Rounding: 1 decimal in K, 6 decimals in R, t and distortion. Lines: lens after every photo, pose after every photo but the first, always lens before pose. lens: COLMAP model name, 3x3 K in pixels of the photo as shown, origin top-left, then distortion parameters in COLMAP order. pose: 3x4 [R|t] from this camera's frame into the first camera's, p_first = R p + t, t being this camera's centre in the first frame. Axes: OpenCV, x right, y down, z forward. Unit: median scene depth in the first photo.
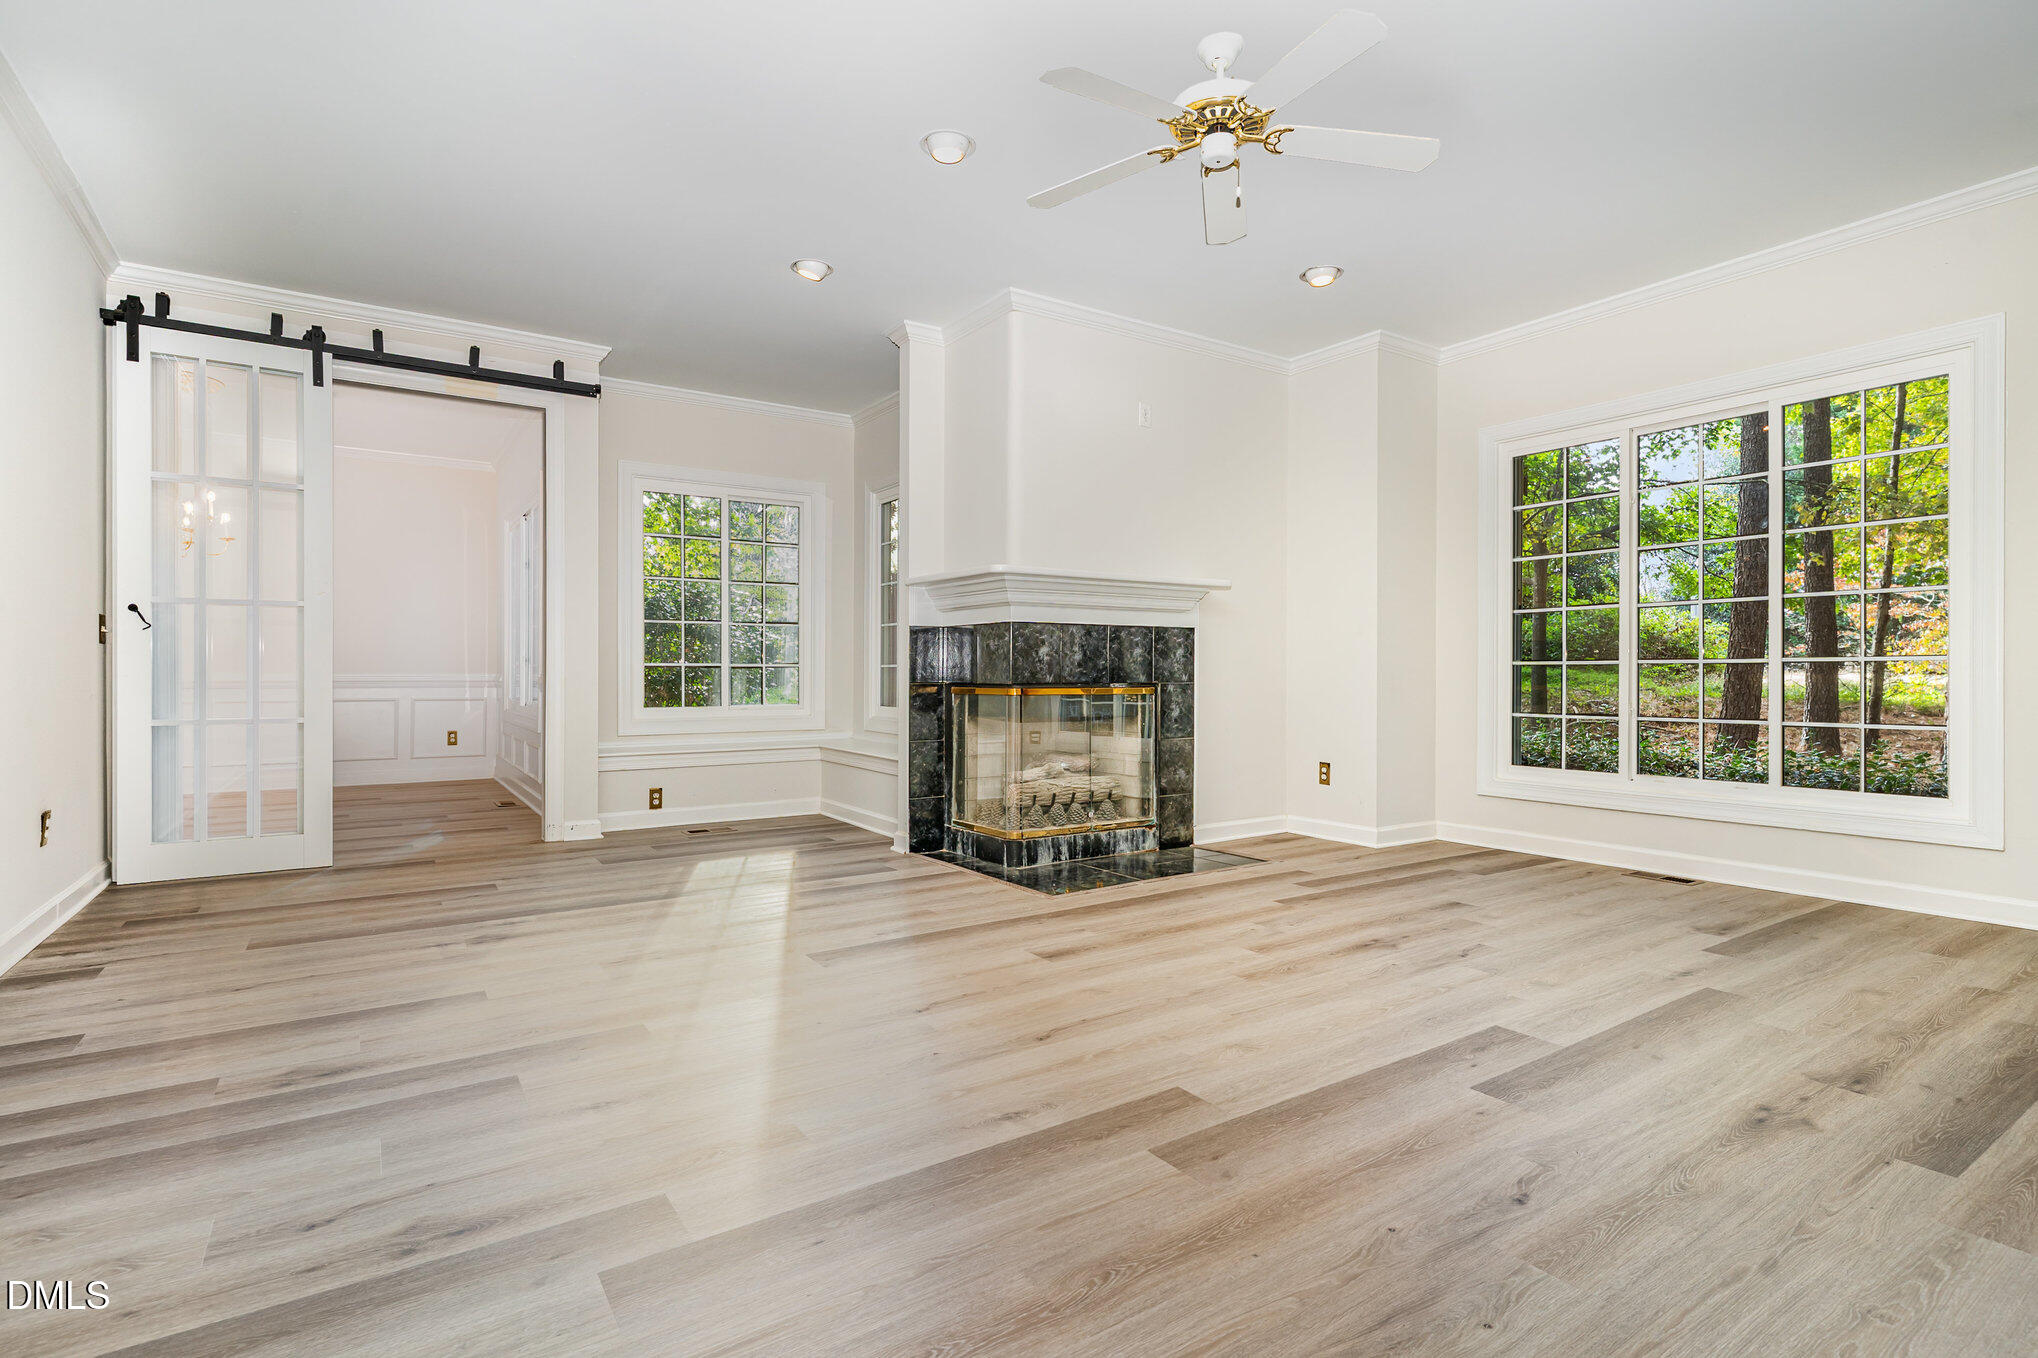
lens RADIAL K [[976.4, 0, 1017.9], [0, 976.4, 675.3], [0, 0, 1]] dist [0.004079, -0.000093]
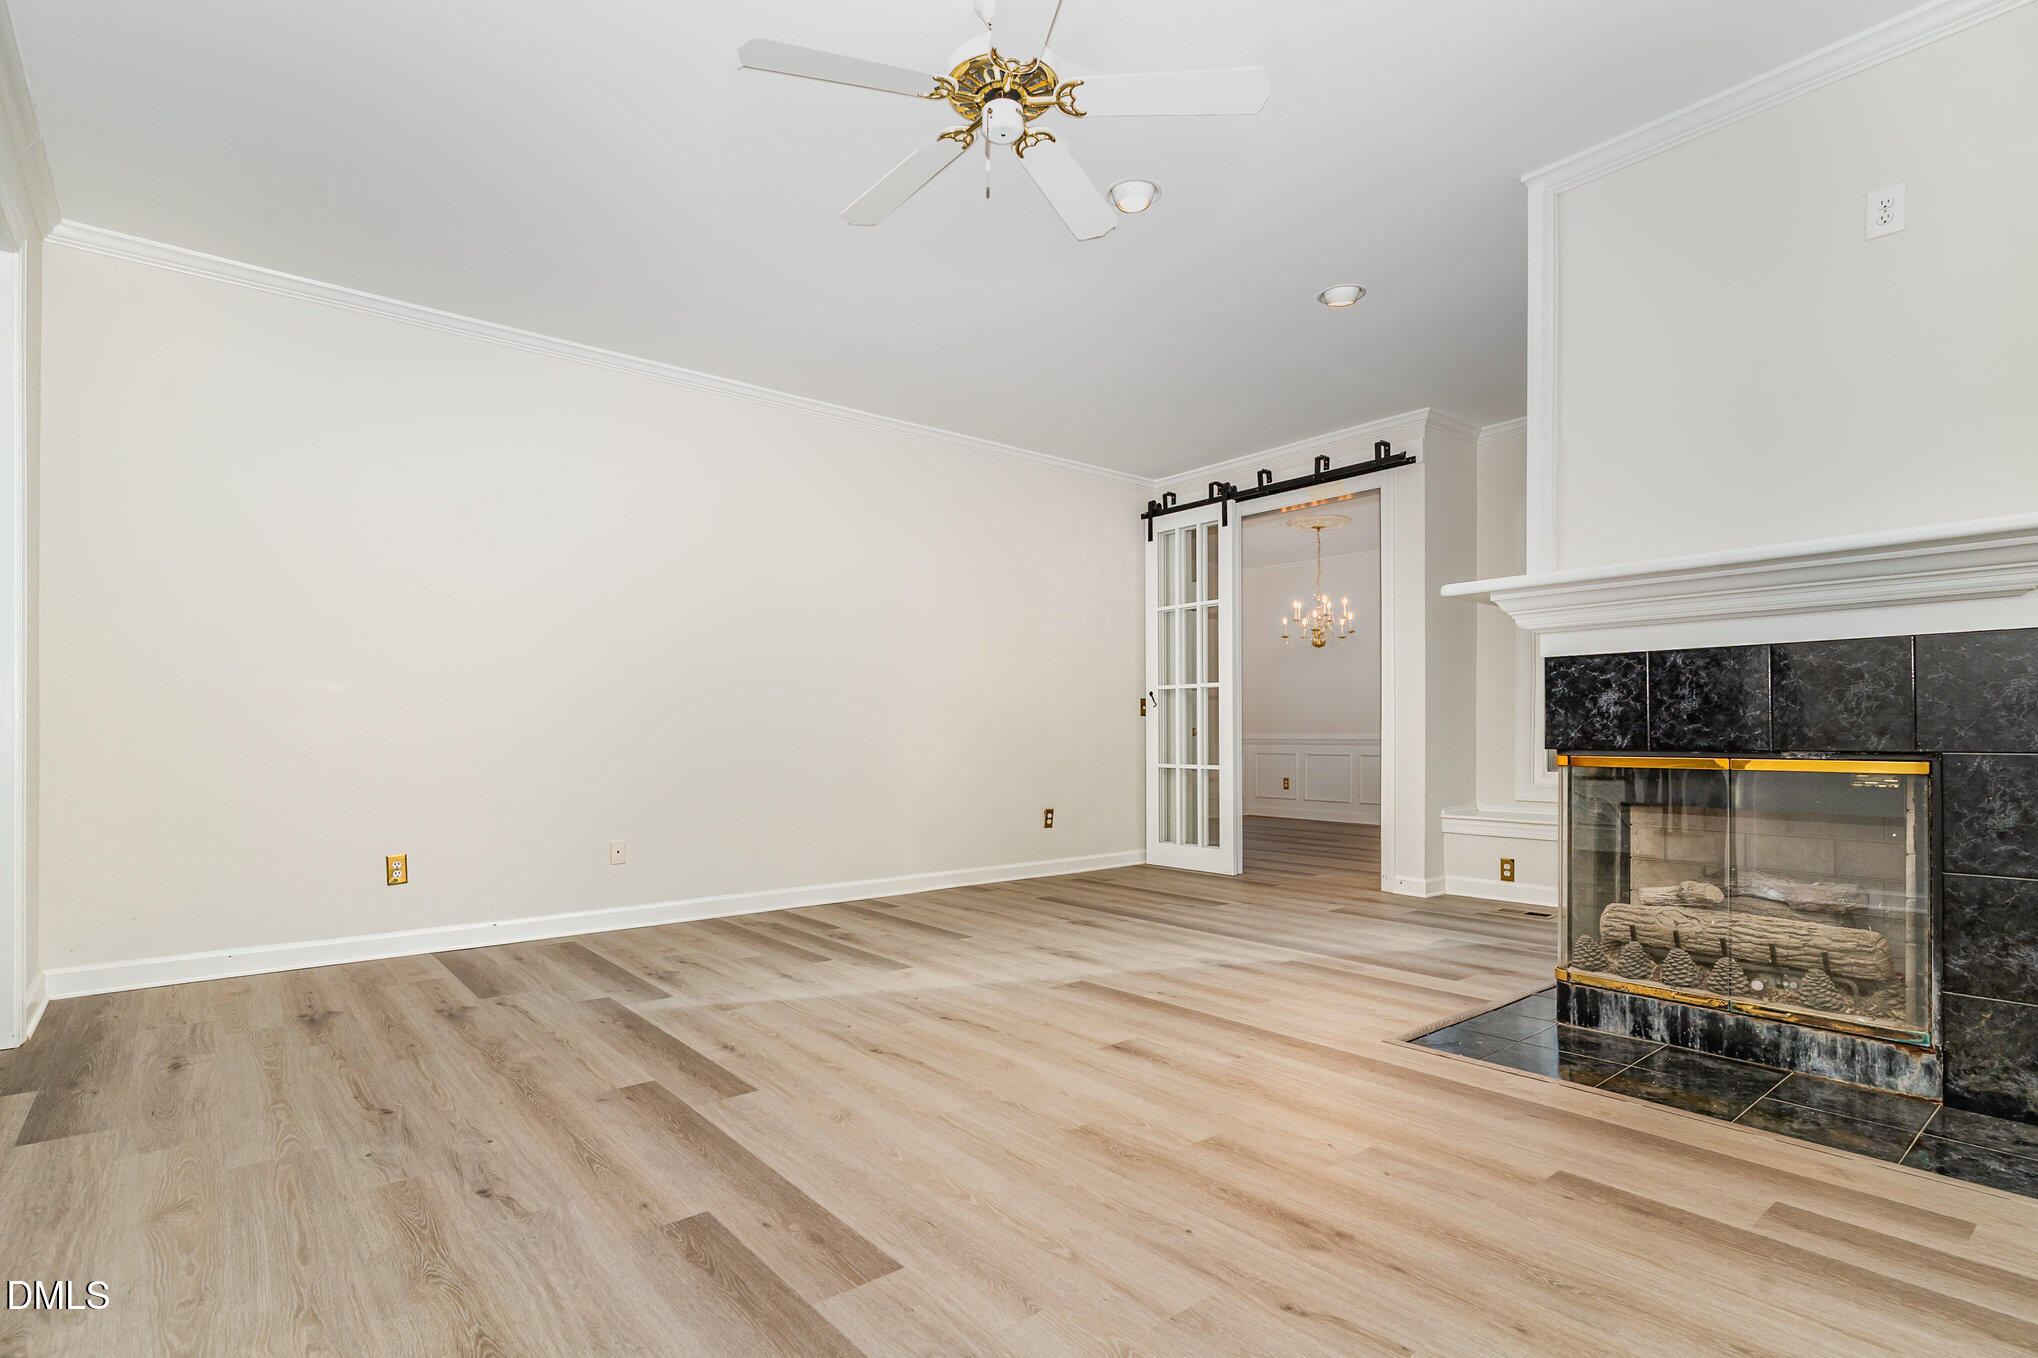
lens RADIAL K [[976.4, 0, 993.2], [0, 976.4, 737.0], [0, 0, 1]] dist [0.004079, -0.000093]
pose [[0.096445, 0.001761, -0.995337, 0.670092], [0.000497, 0.999998, 0.001818, -0.000975], [0.995338, -0.000670, 0.096444, 0.580035]]
